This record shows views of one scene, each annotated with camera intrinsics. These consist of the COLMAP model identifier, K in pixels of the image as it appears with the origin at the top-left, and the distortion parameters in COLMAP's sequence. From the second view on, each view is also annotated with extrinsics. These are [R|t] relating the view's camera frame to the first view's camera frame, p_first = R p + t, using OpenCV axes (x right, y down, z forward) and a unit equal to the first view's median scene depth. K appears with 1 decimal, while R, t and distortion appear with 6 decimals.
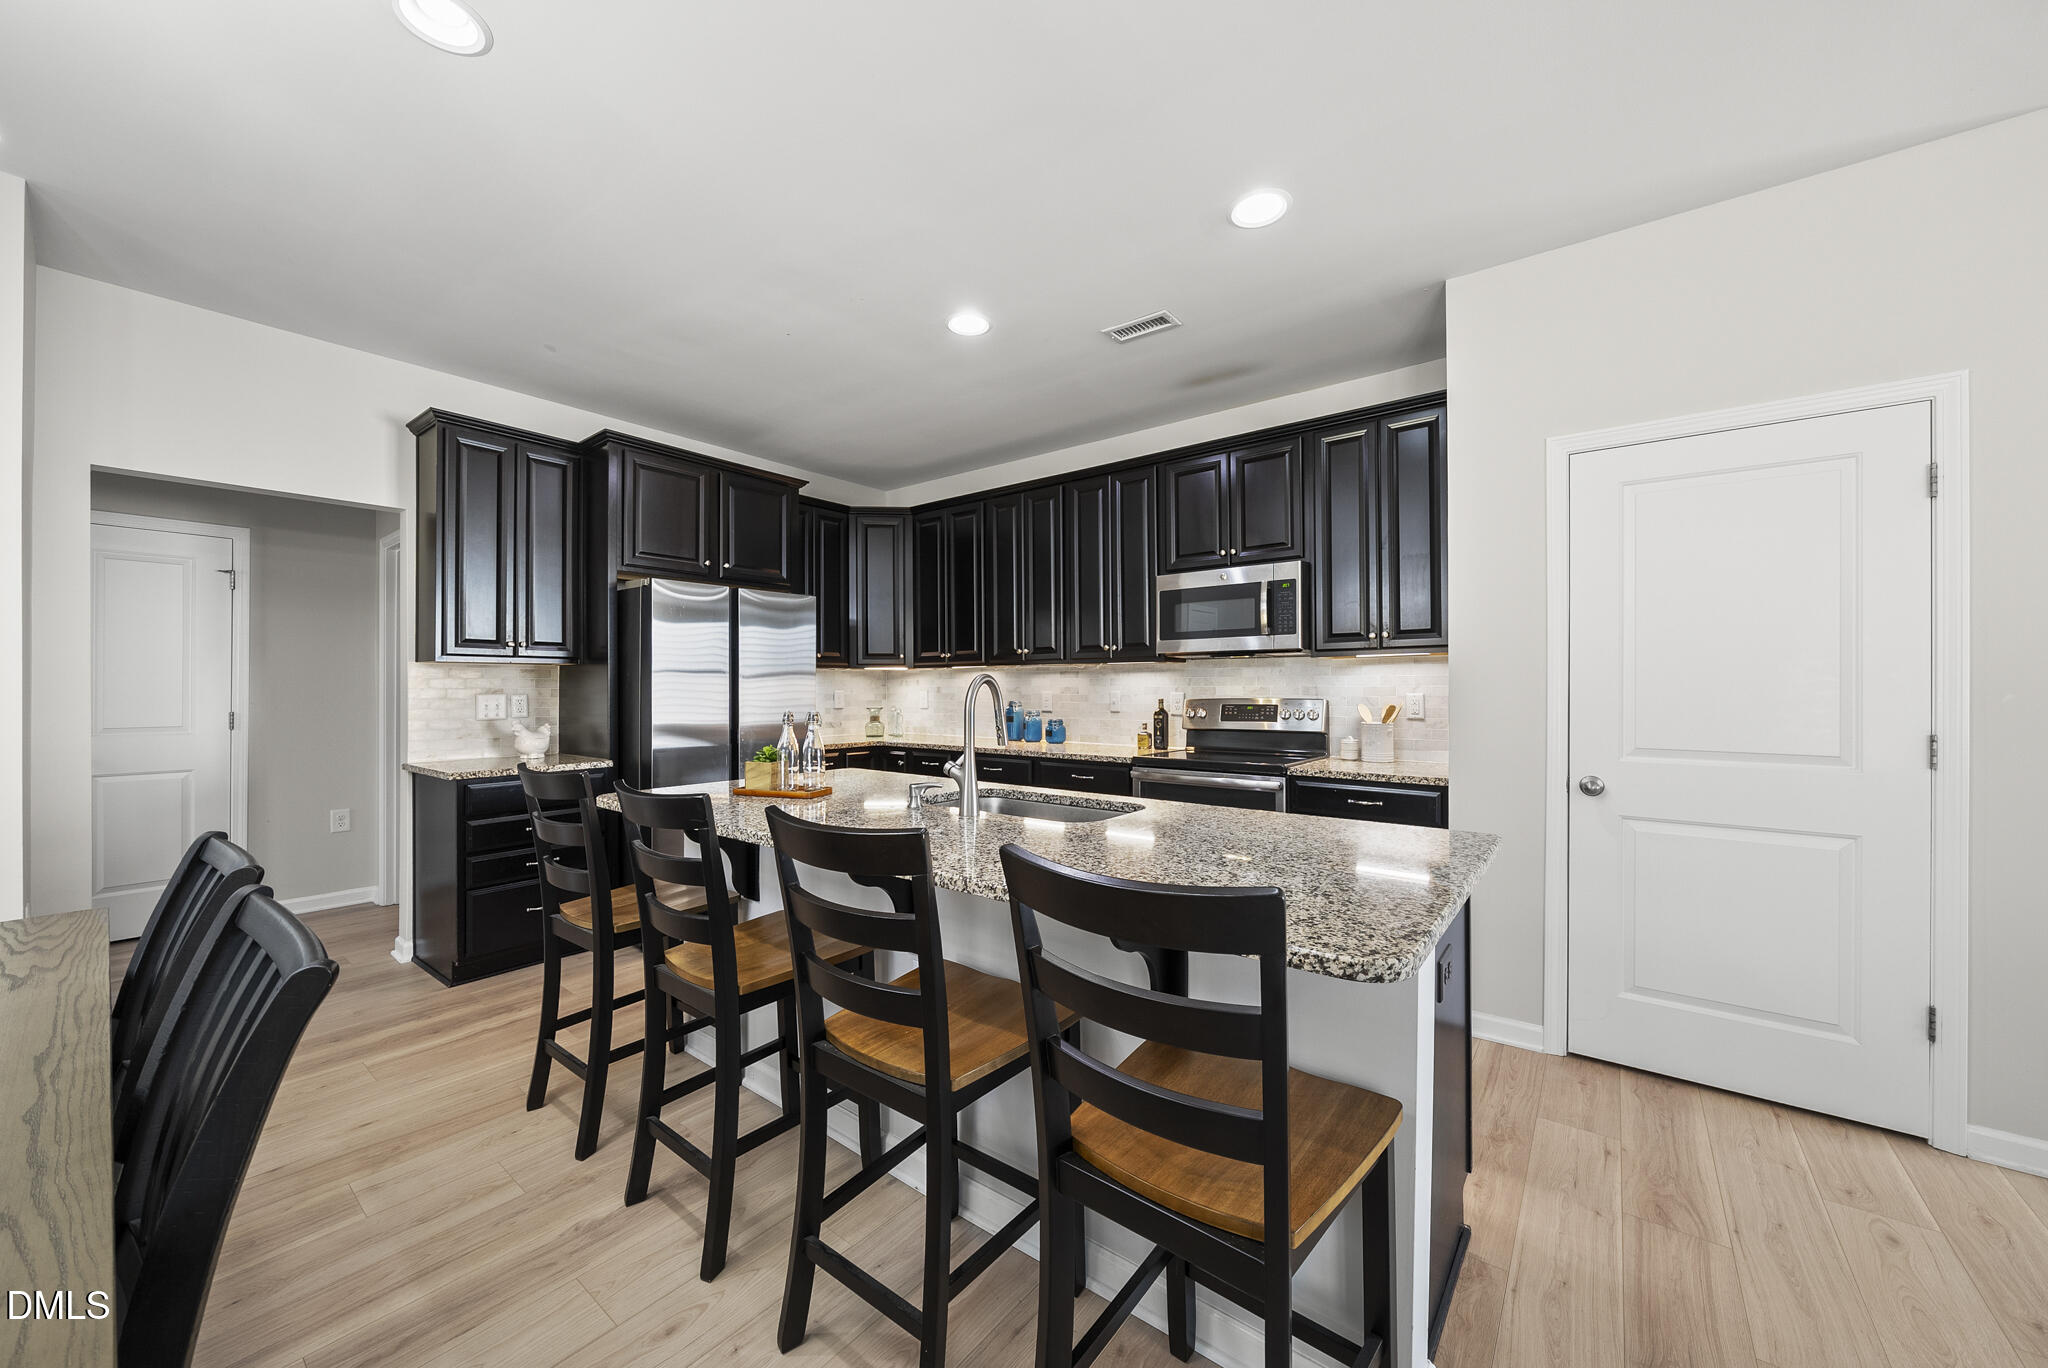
lens RADIAL K [[749.4, 0, 1018.1], [0, 749.4, 675.0], [0, 0, 1]] dist [-0.000461, 0.000008]
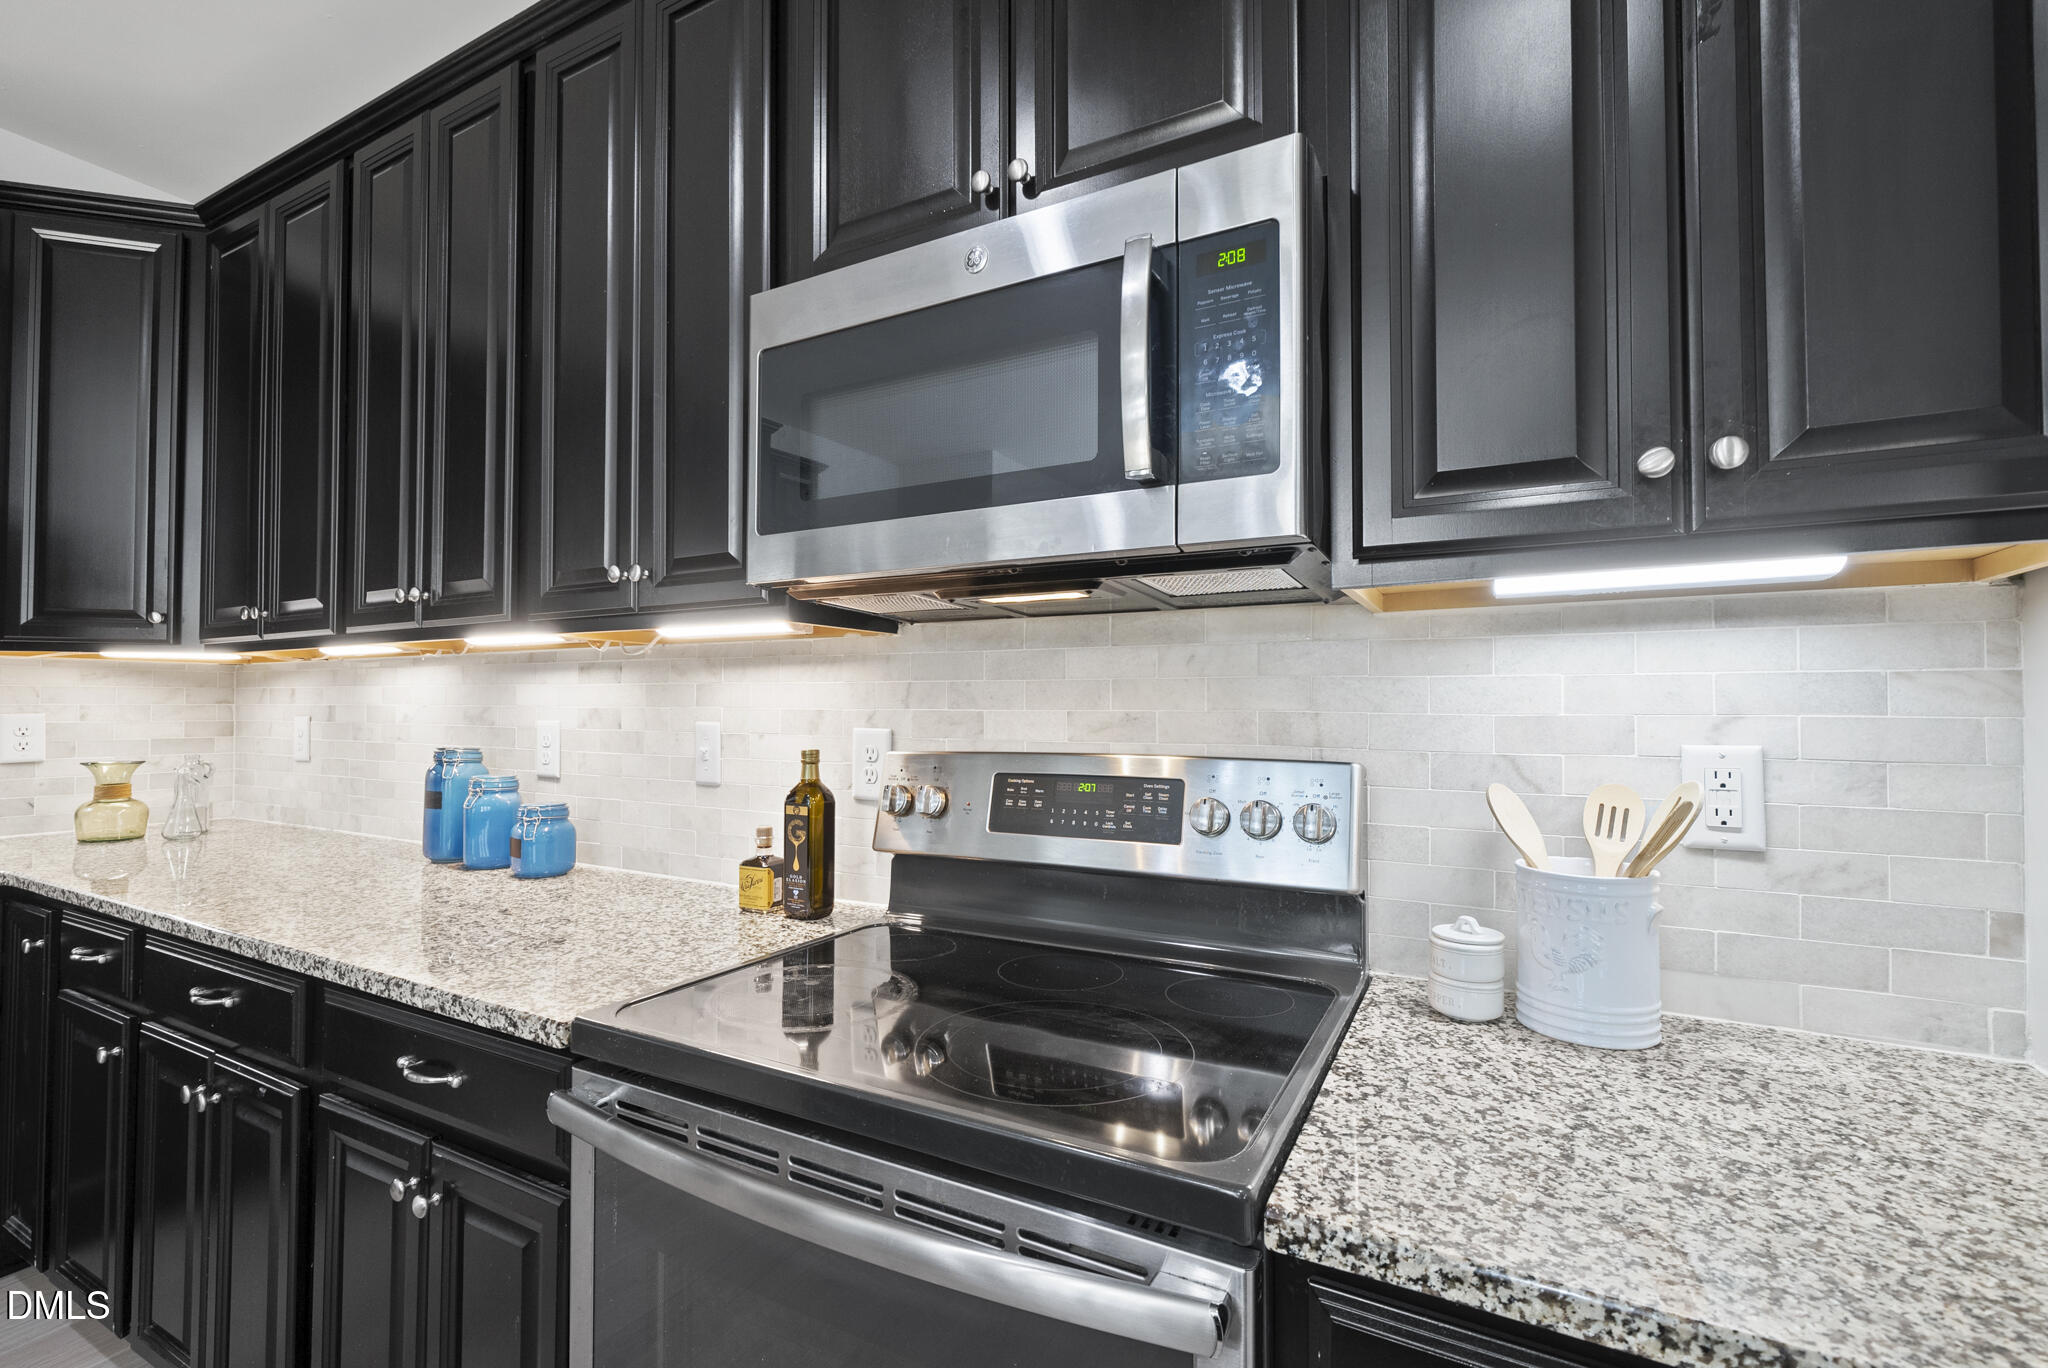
lens RADIAL K [[902.0, 0, 1015.1], [0, 902.0, 700.8], [0, 0, 1]] dist [-0.003926, -0.000459]
pose [[0.984623, 0.009618, 0.174427, 0.226355], [-0.010915, 0.999919, 0.006478, 0.009669], [-0.174351, -0.008282, 0.984649, 0.680010]]
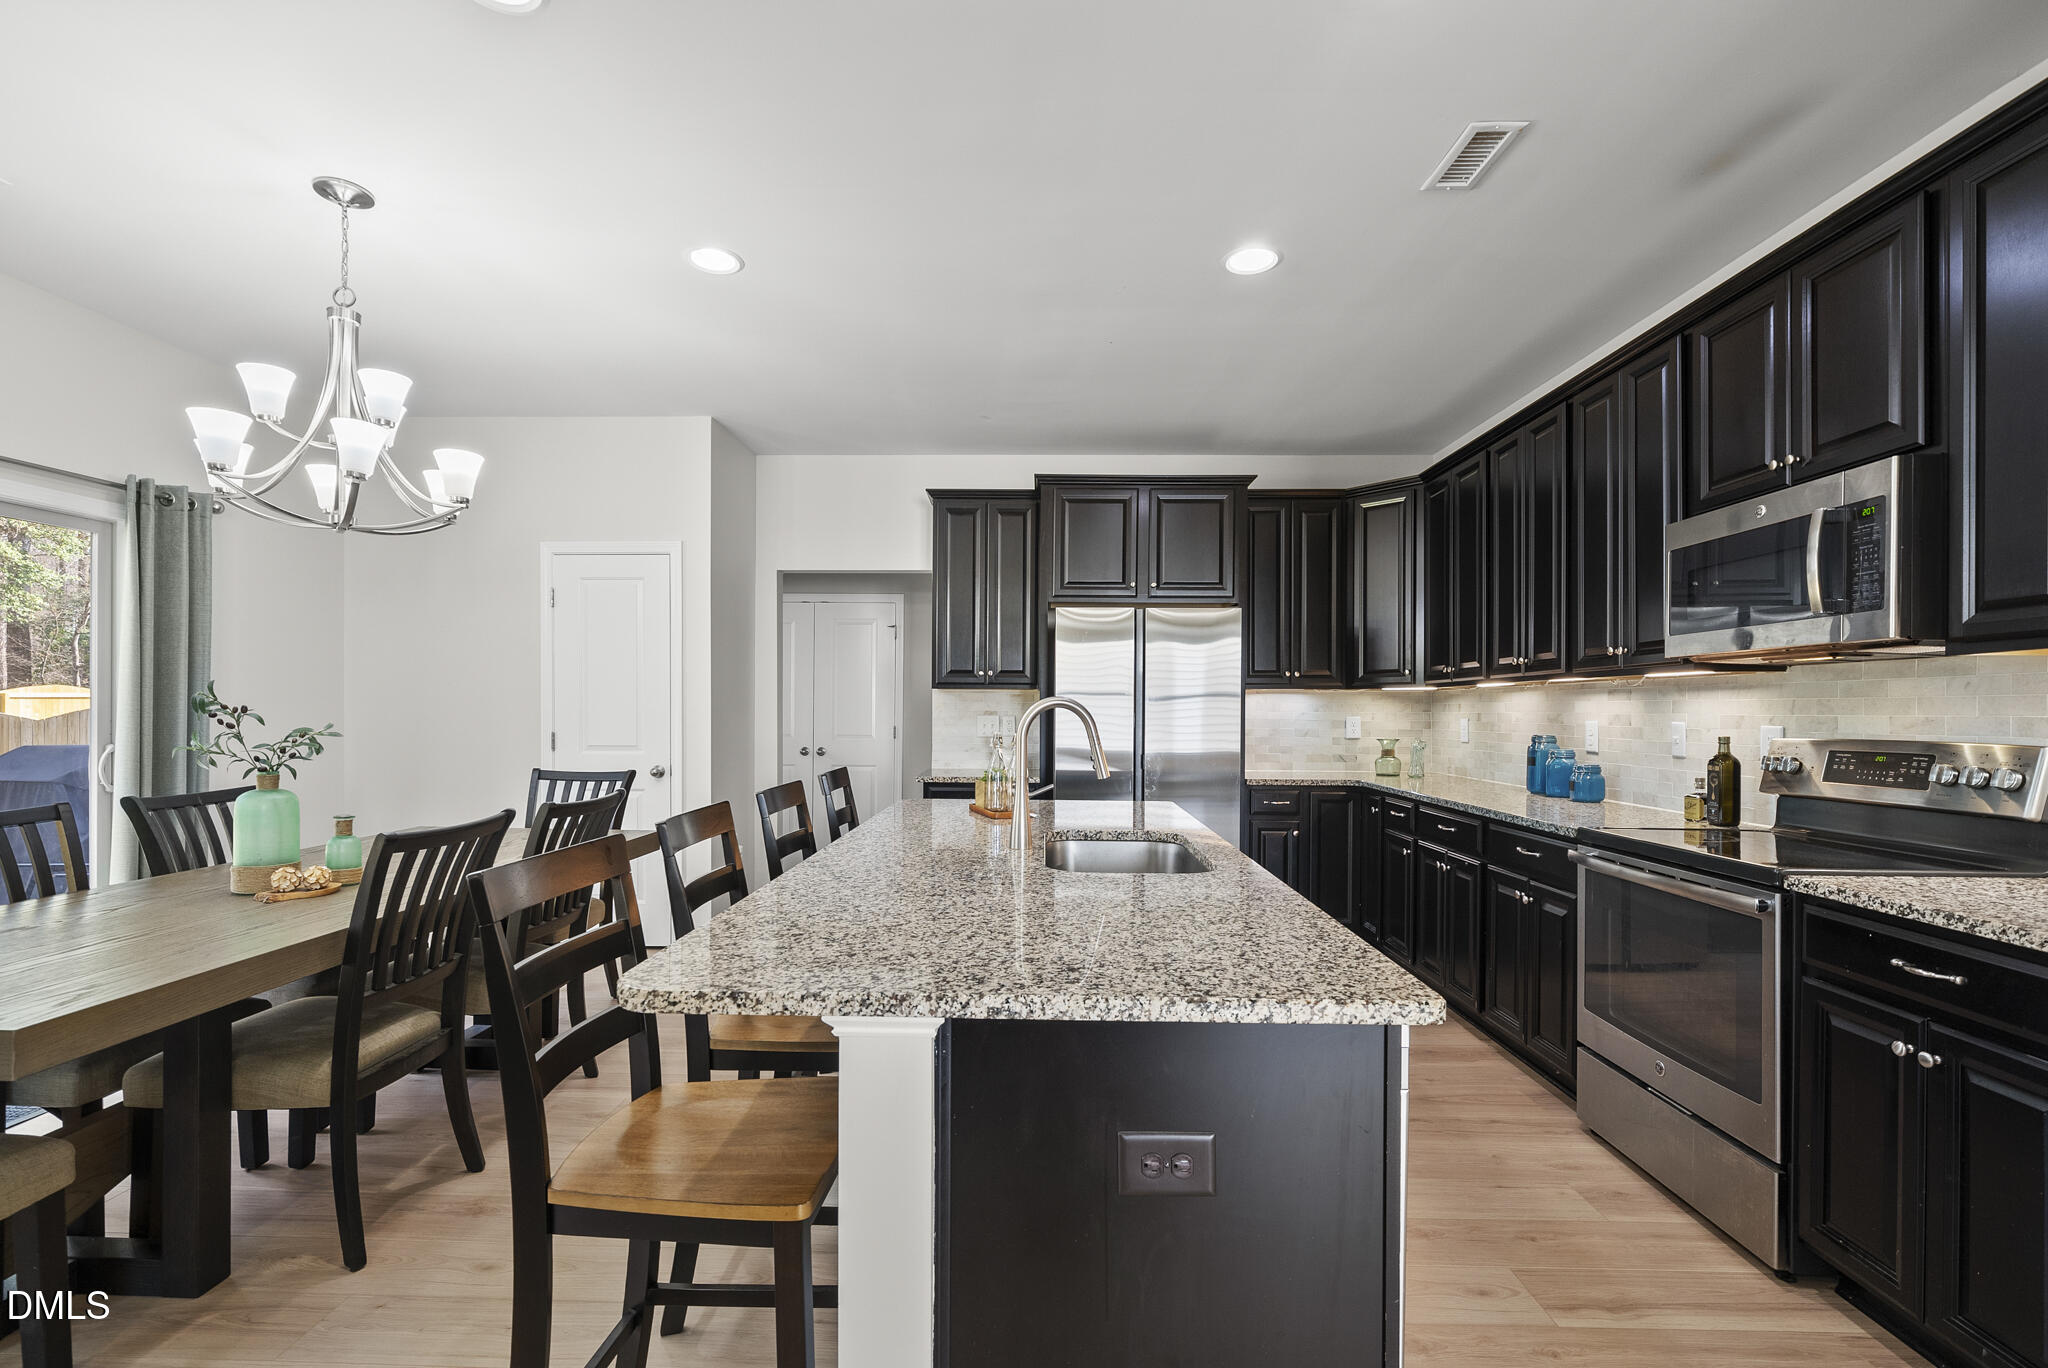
lens RADIAL K [[902.0, 0, 1015.1], [0, 902.0, 700.8], [0, 0, 1]] dist [-0.003926, -0.000459]
pose [[0.601469, -0.002441, -0.798893, 0.447389], [0.005923, 0.999981, 0.001404, 0.000865], [0.798874, -0.005576, 0.601472, 0.176400]]
